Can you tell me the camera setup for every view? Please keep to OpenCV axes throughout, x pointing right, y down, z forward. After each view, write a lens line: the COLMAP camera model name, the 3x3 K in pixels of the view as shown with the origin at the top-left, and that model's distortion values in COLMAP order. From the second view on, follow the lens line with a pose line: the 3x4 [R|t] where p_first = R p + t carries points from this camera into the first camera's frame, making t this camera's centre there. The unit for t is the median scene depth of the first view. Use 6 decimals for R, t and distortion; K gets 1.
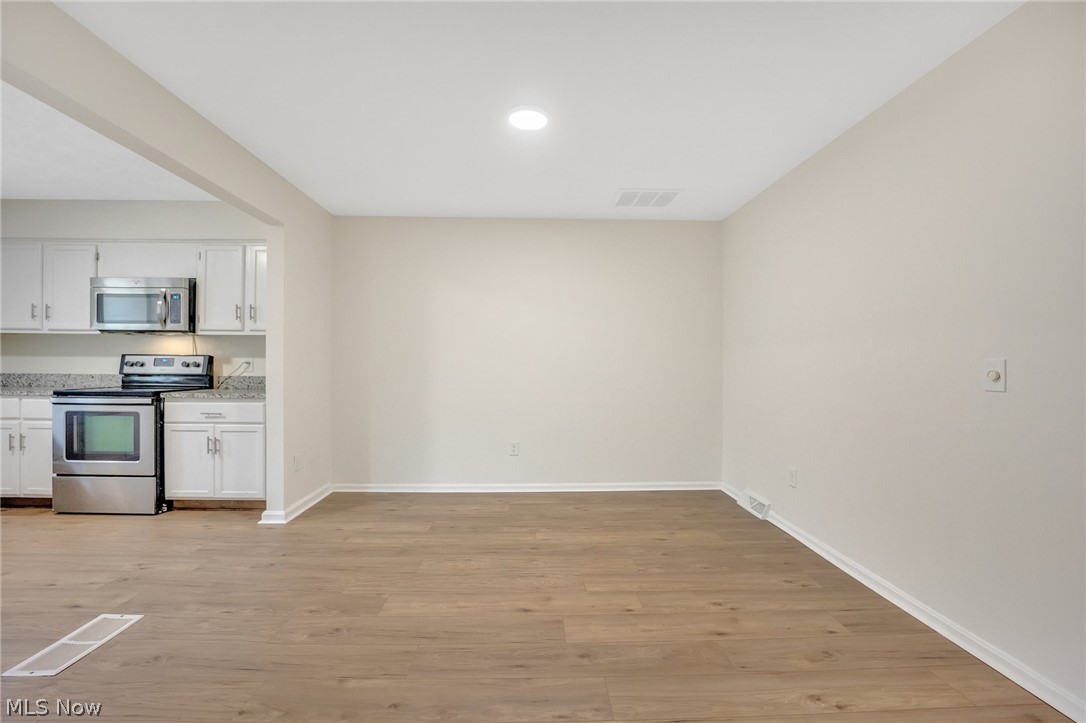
lens RADIAL K [[451.2, 0, 545.1], [0, 451.2, 363.6], [0, 0, 1]] dist [-0.021269, -0.000184]
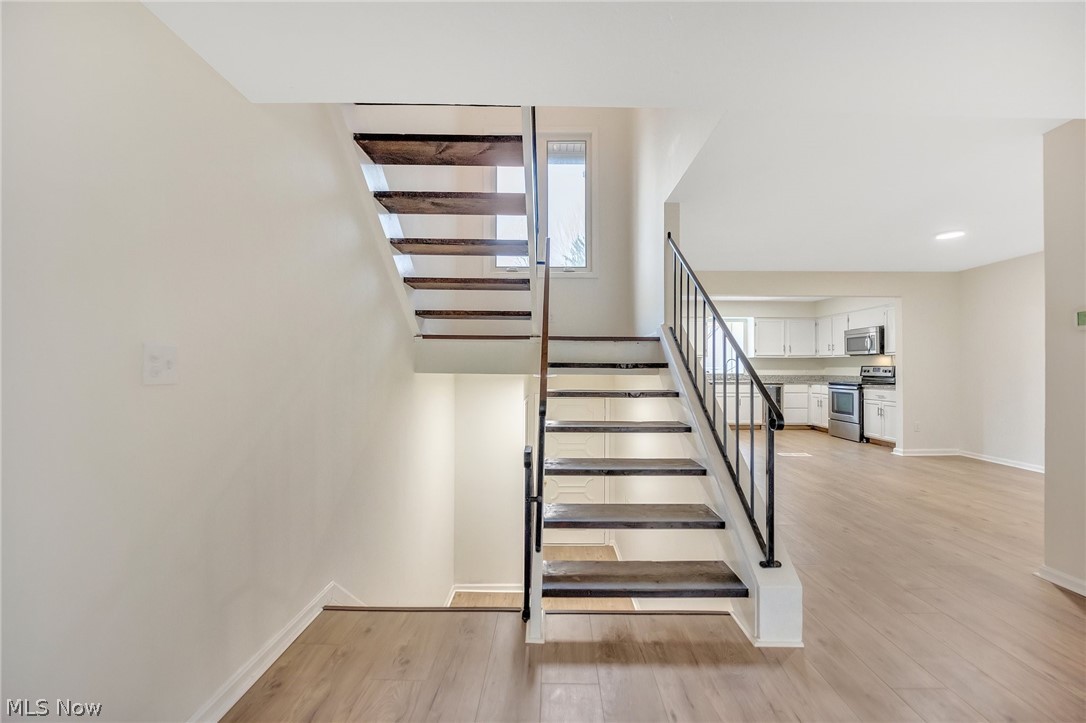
lens RADIAL K [[453.4, 0, 541.1], [0, 453.4, 365.9], [0, 0, 1]] dist [-0.019388, -0.000645]
pose [[-0.043410, -0.011656, -0.998989, 1.316919], [0.002887, 0.999926, -0.011792, -0.001518], [0.999053, -0.003396, -0.043373, -0.417179]]
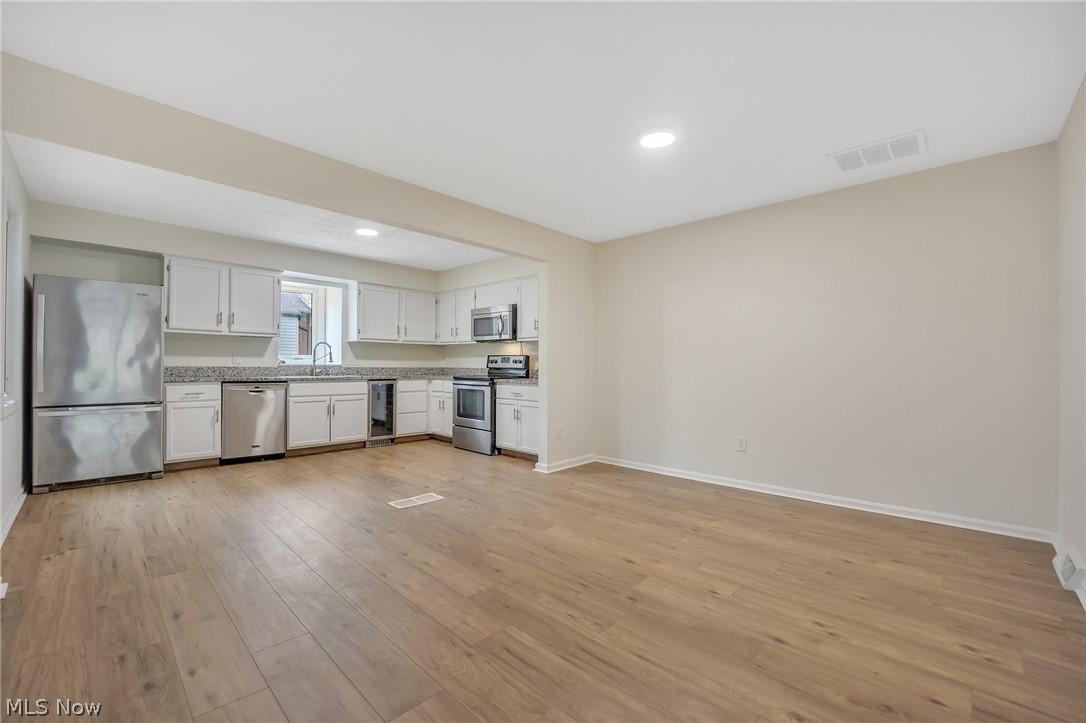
lens RADIAL K [[453.4, 0, 541.1], [0, 453.4, 365.9], [0, 0, 1]] dist [-0.019388, -0.000645]
pose [[0.693070, -0.001489, -0.720869, 0.414901], [-0.000505, 0.999997, -0.002551, 0.024133], [0.720871, 0.002132, 0.693066, 0.002757]]
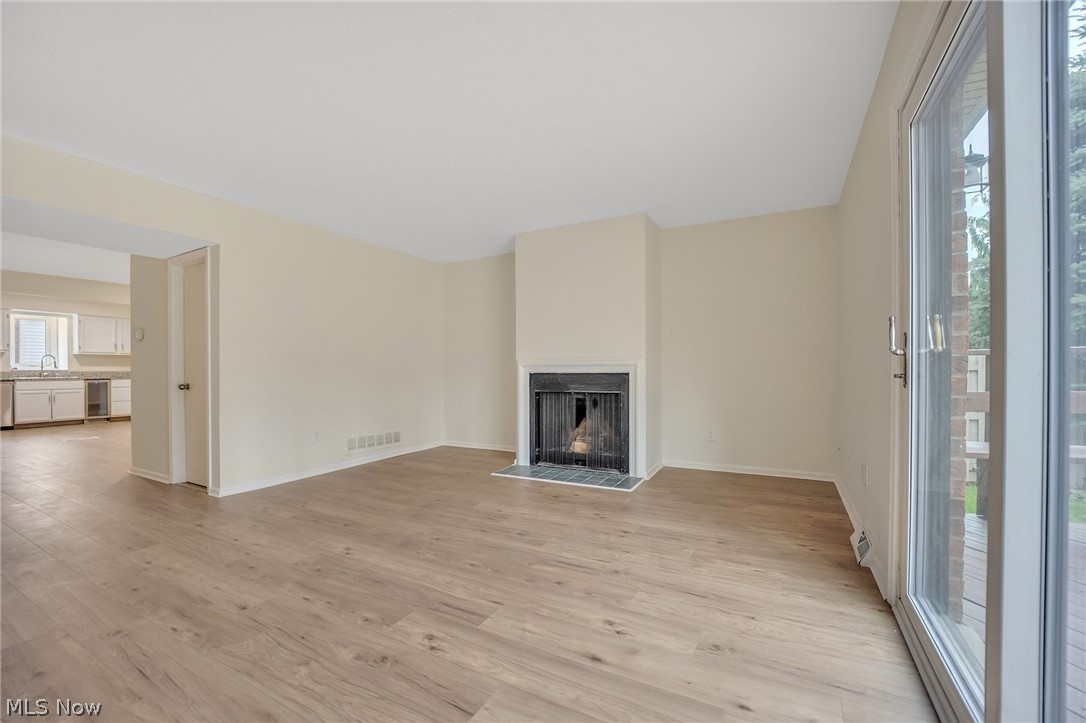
lens RADIAL K [[451.7, 0, 542.0], [0, 451.7, 373.6], [0, 0, 1]] dist [-0.020238, 0.000062]
pose [[0.857646, -0.003327, -0.514229, 2.339979], [0.007852, 0.999947, 0.006626, 0.043164], [0.514180, -0.009720, 0.857627, -0.117573]]
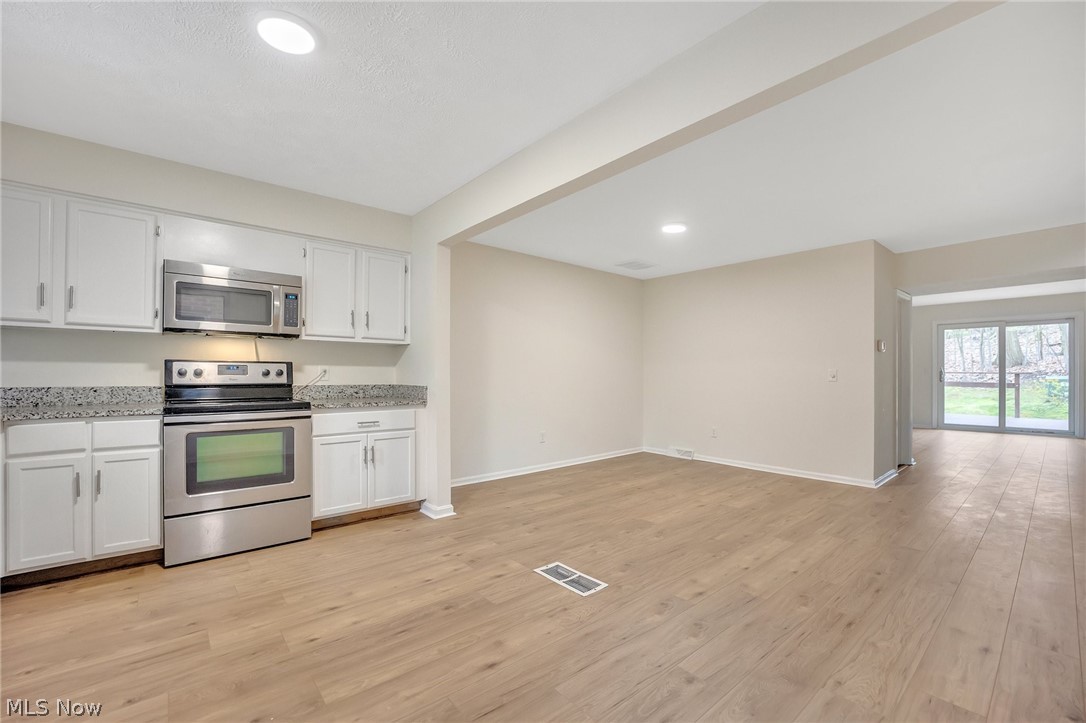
lens RADIAL K [[450.4, 0, 545.8], [0, 450.4, 368.4], [0, 0, 1]] dist [-0.019245, -0.000457]
pose [[0.777738, 0.003700, 0.628577, -1.077033], [0.001123, 0.999973, -0.007276, 0.000402], [-0.628587, 0.006365, 0.777713, -0.019041]]
